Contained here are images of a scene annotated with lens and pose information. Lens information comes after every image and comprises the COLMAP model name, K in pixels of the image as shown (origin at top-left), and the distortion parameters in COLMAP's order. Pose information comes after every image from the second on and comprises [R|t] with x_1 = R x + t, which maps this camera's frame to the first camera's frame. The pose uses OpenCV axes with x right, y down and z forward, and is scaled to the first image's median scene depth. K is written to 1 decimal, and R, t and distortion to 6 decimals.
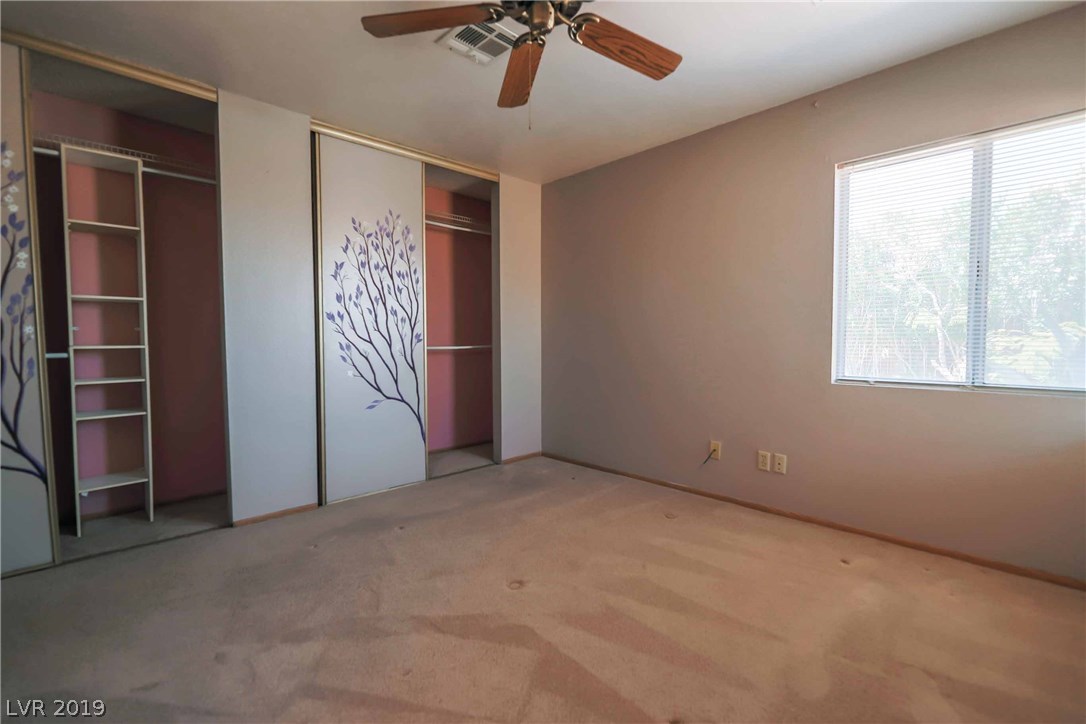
lens RADIAL K [[464.7, 0, 541.7], [0, 464.7, 357.5], [0, 0, 1]] dist [-0.000052, -0.002978]
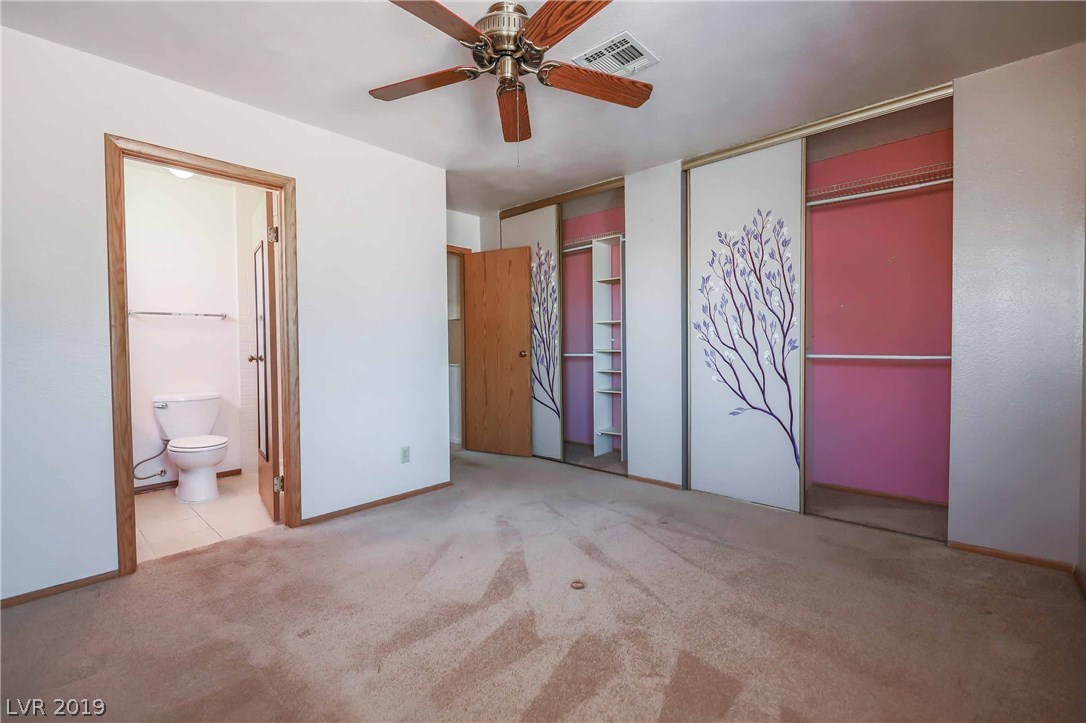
lens RADIAL K [[464.7, 0, 541.7], [0, 464.7, 357.0], [0, 0, 1]] dist [-0.000052, -0.002978]
pose [[0.082312, 0.028443, -0.996201, 0.586715], [-0.031429, 0.999170, 0.025931, -0.028375], [0.996111, 0.029175, 0.083138, 0.487931]]
